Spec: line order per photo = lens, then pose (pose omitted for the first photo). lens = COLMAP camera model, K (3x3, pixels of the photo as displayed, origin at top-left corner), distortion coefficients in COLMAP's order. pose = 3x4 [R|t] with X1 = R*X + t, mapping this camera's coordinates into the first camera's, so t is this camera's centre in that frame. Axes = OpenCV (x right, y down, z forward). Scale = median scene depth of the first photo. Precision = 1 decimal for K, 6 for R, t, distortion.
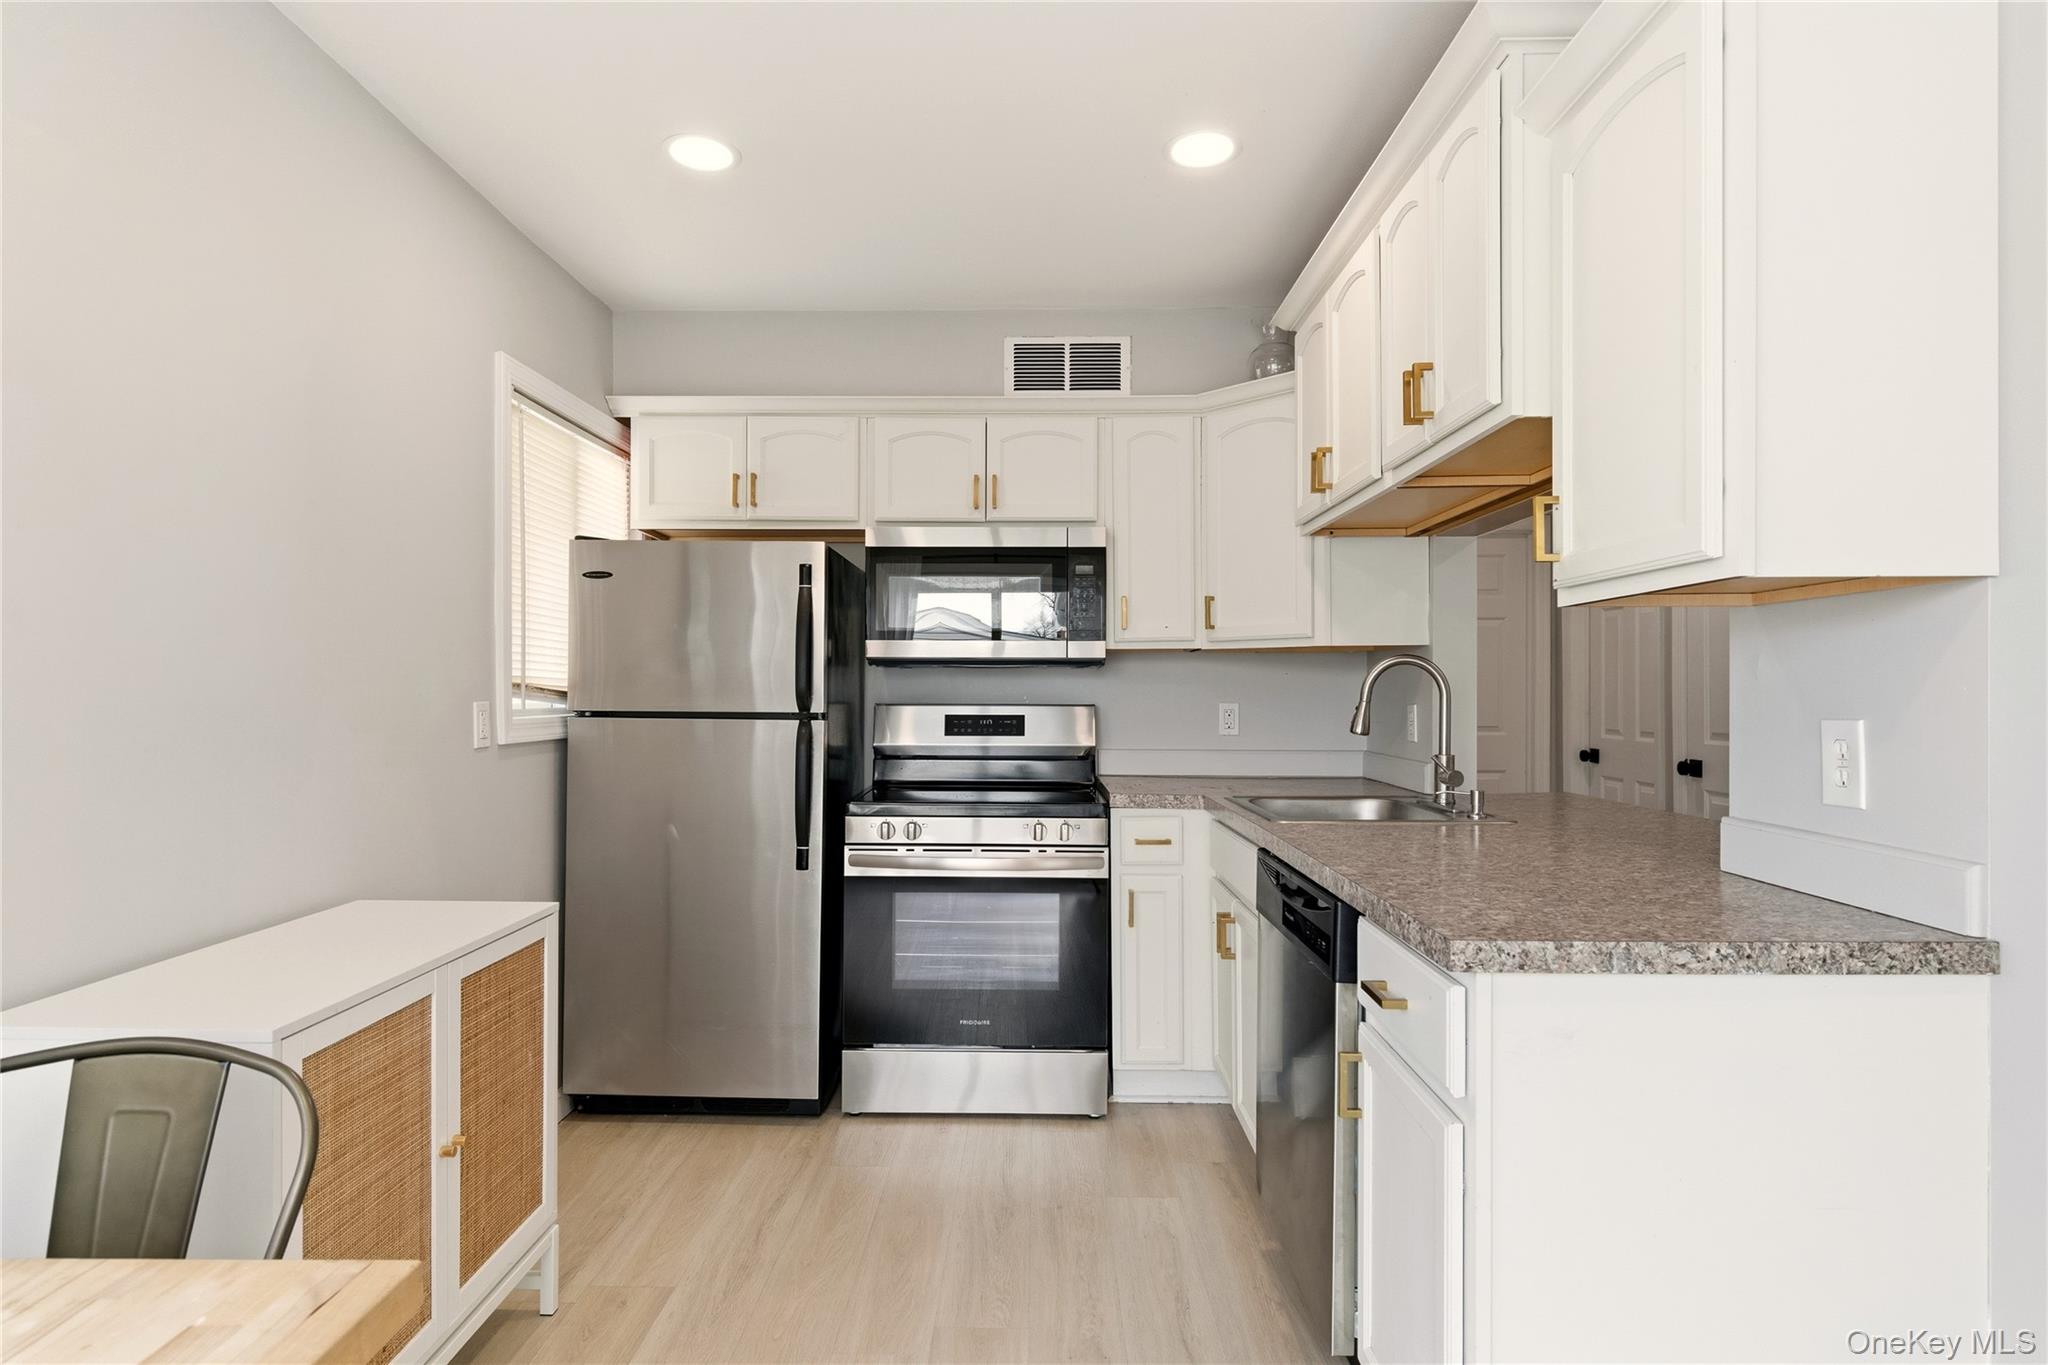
lens RADIAL K [[1080.9, 0, 1013.2], [0, 1080.9, 682.3], [0, 0, 1]] dist [0.002492, -0.002566]
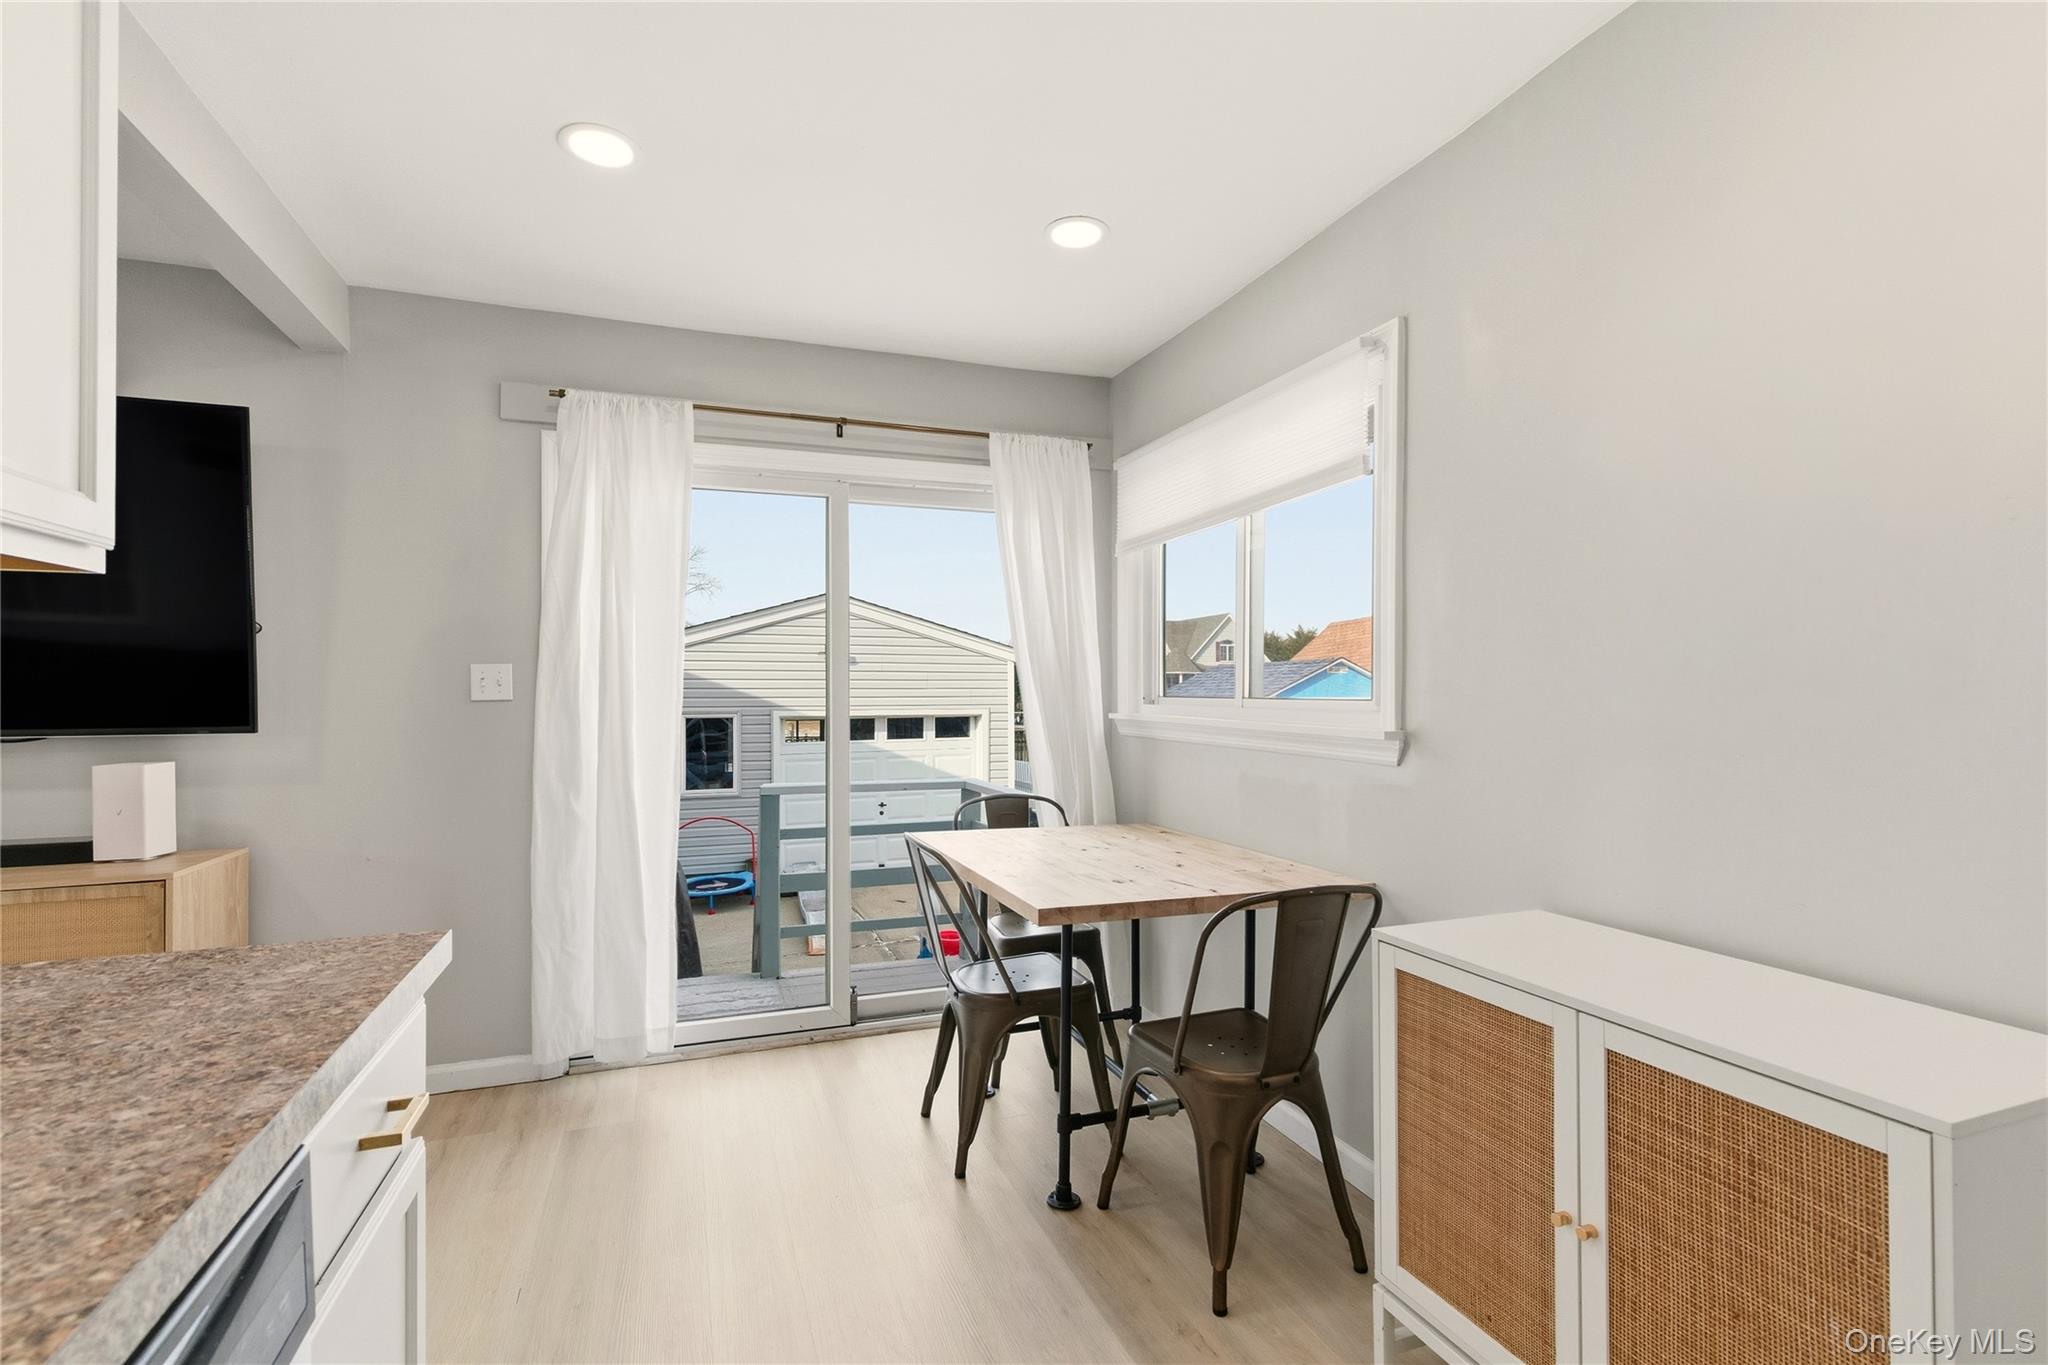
lens RADIAL K [[926.4, 0, 1010.8], [0, 926.4, 692.1], [0, 0, 1]] dist [0.002061, 0.000439]
pose [[-0.932291, -0.000703, -0.361709, 0.093170], [0.001730, 0.999978, -0.006402, 0.005921], [0.361706, -0.006594, -0.932269, 0.865792]]
